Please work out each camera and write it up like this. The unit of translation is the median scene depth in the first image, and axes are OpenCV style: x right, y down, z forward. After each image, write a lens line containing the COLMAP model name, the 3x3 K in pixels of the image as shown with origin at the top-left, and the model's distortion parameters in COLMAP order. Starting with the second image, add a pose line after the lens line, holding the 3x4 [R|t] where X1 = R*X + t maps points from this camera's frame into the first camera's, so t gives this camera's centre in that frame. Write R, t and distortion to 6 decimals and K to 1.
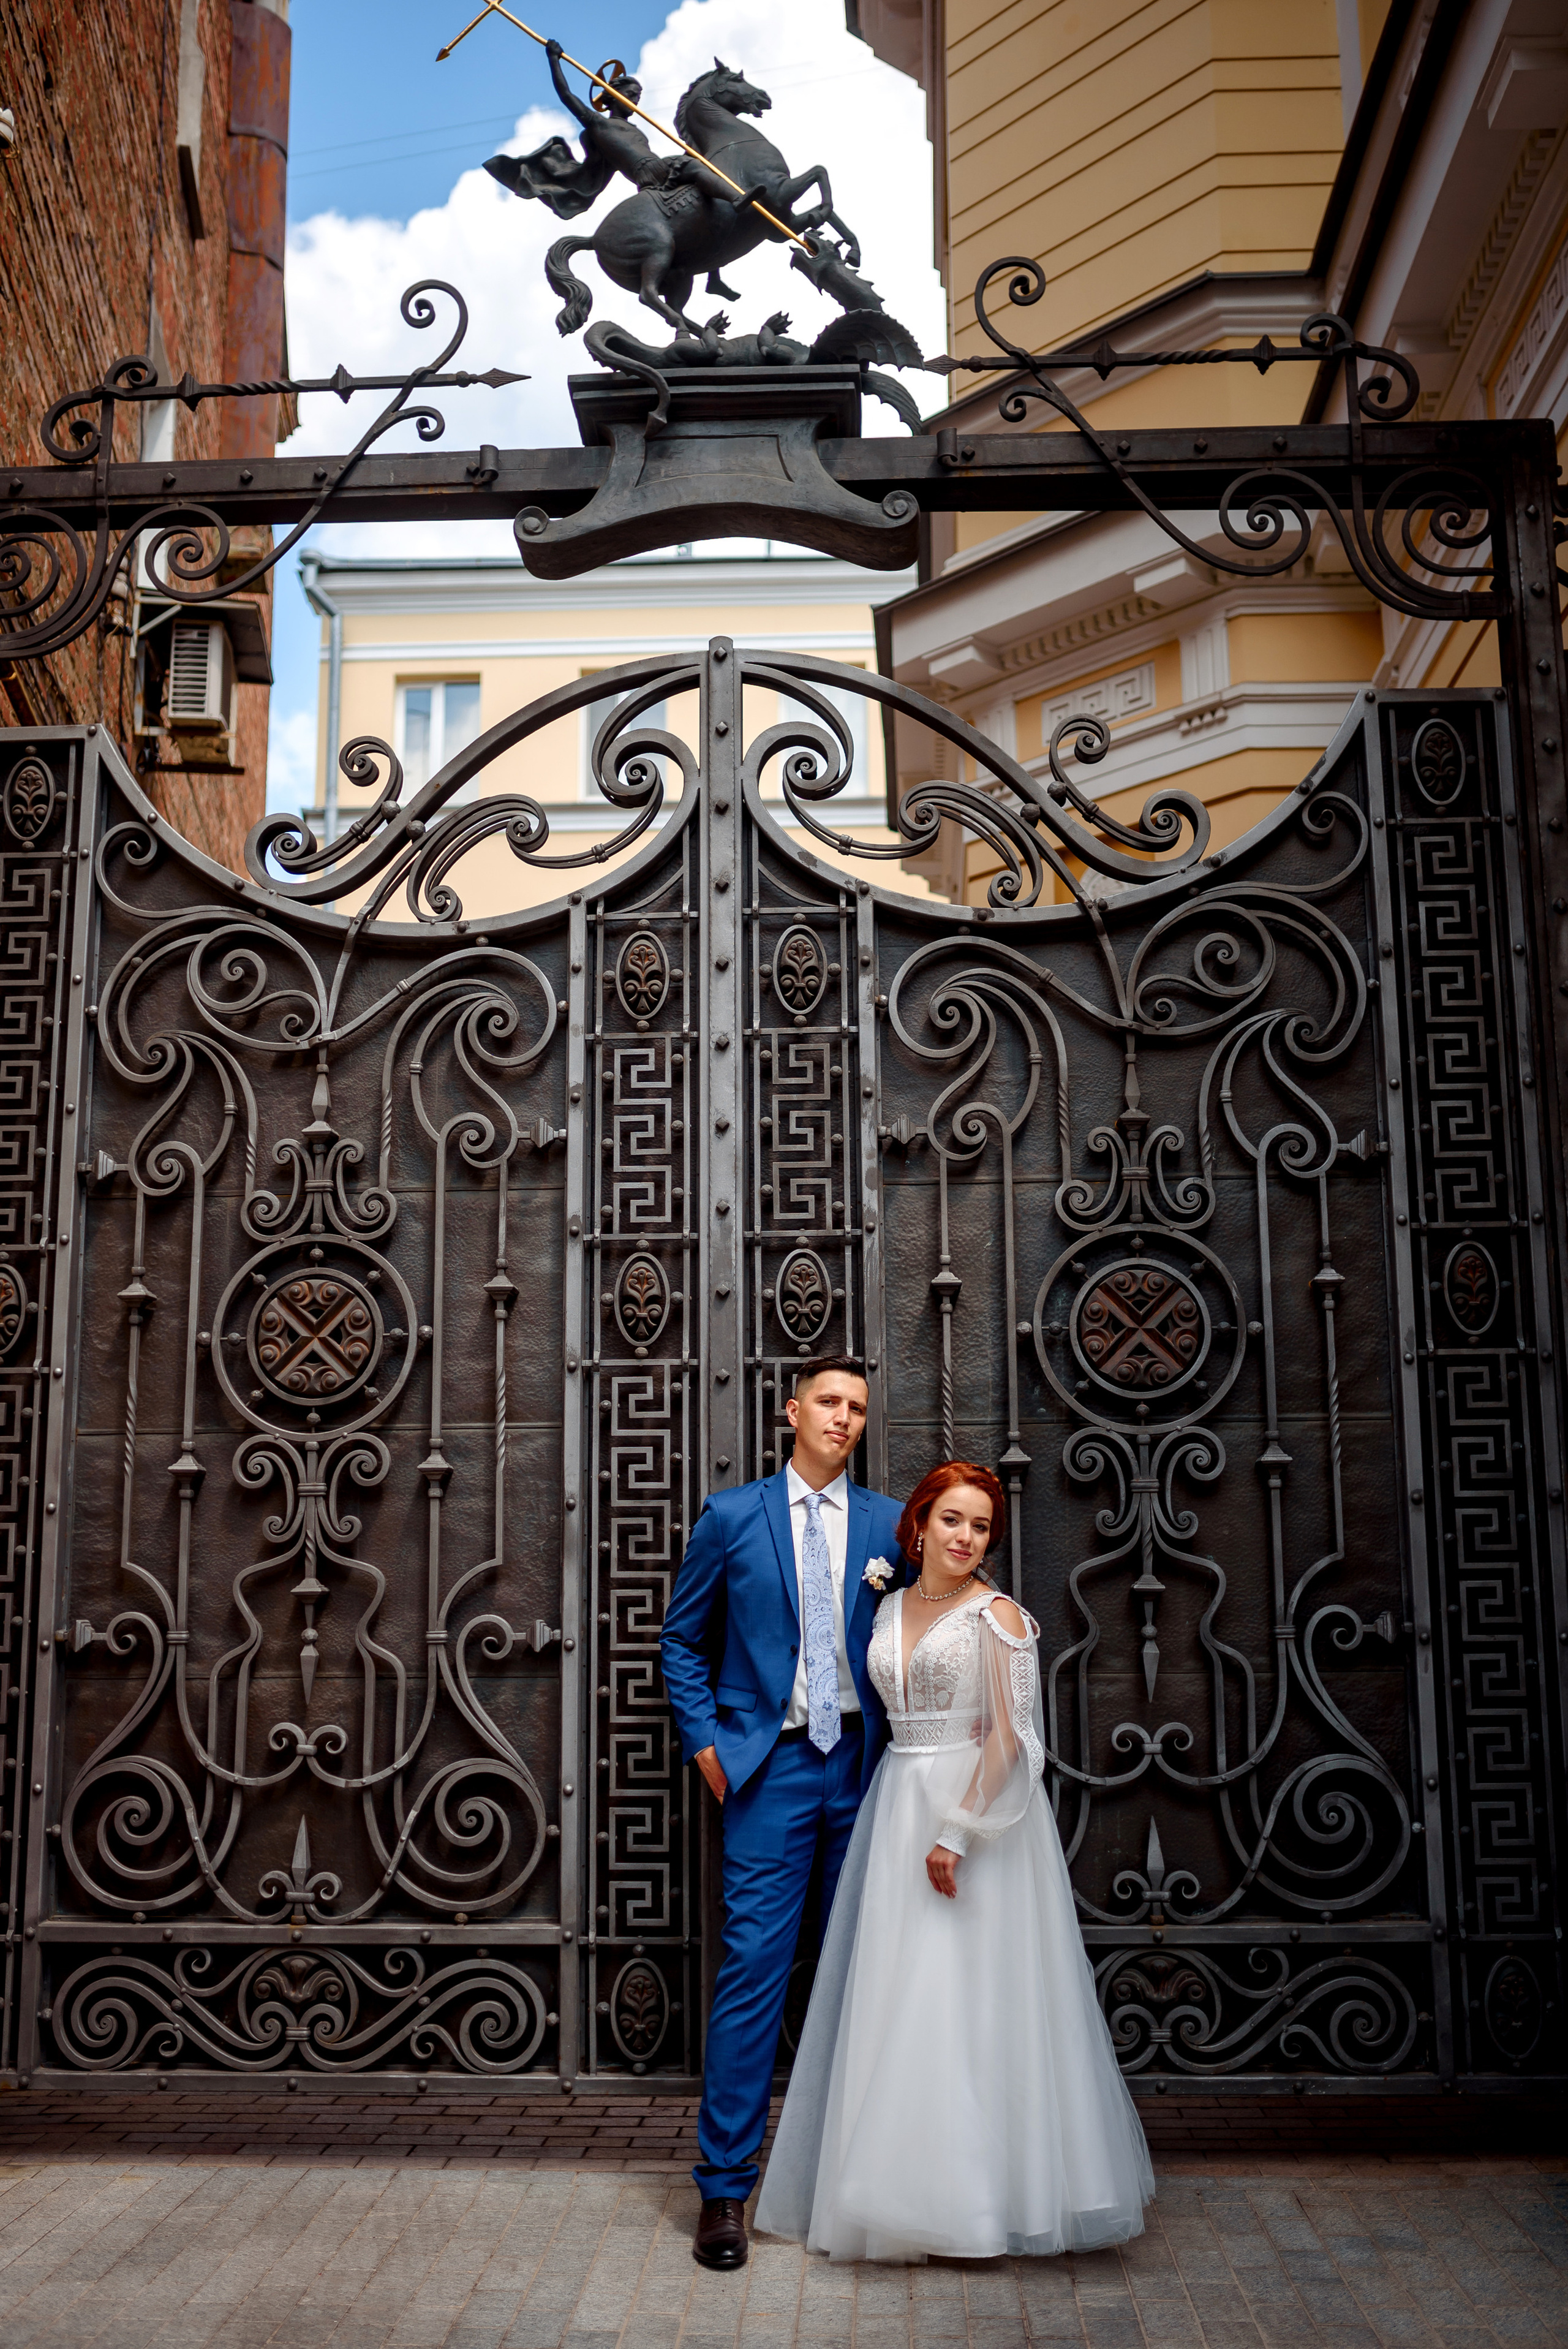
lens RADIAL K [[2337.8, 0, 787.2], [0, 2337.8, 1180.6], [0, 0, 1]] dist [-0.032101, 0.000000]
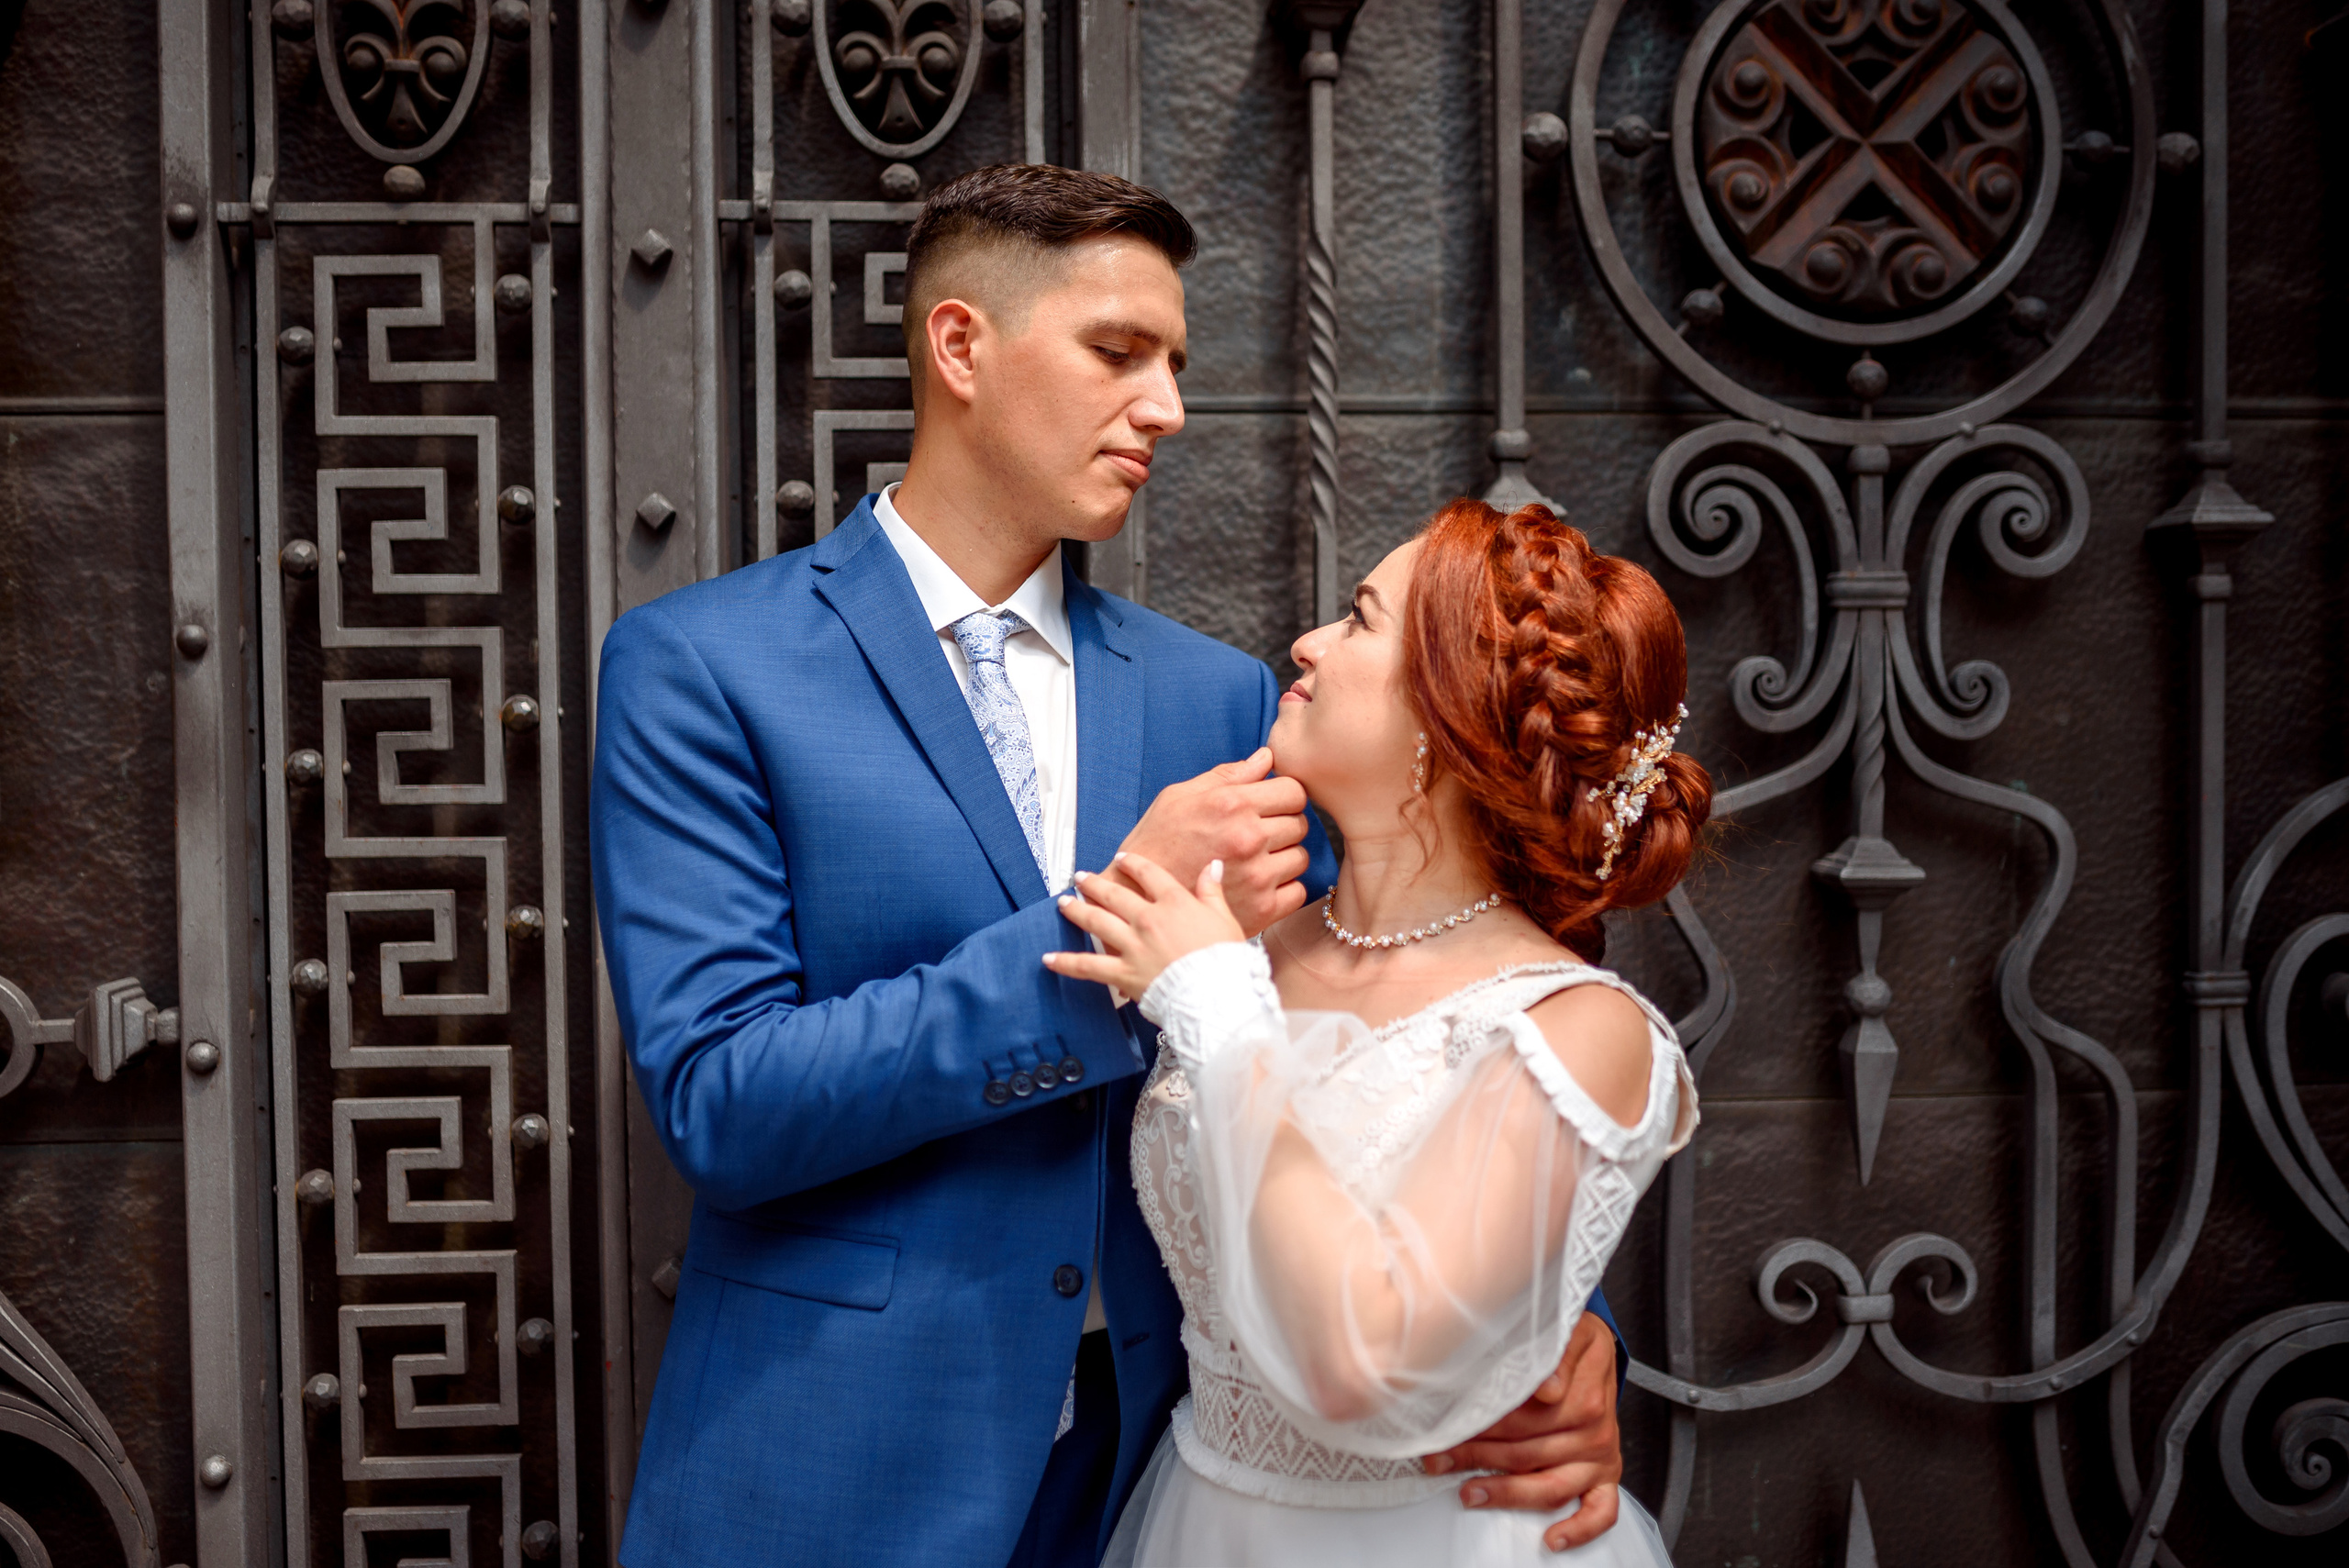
lens RADIAL K [[2338.1, 0, 1161.2], [0, 2338.1, 801.2], [0, 0, 1]] dist [-0.032101, 0.000000]
pose [[0.991380, -0.008836, 0.130718, -0.000118], [-0.020195, 0.975495, 0.219094, 0.085846], [-0.129451, -0.219845, 0.966908, 0.658654]]
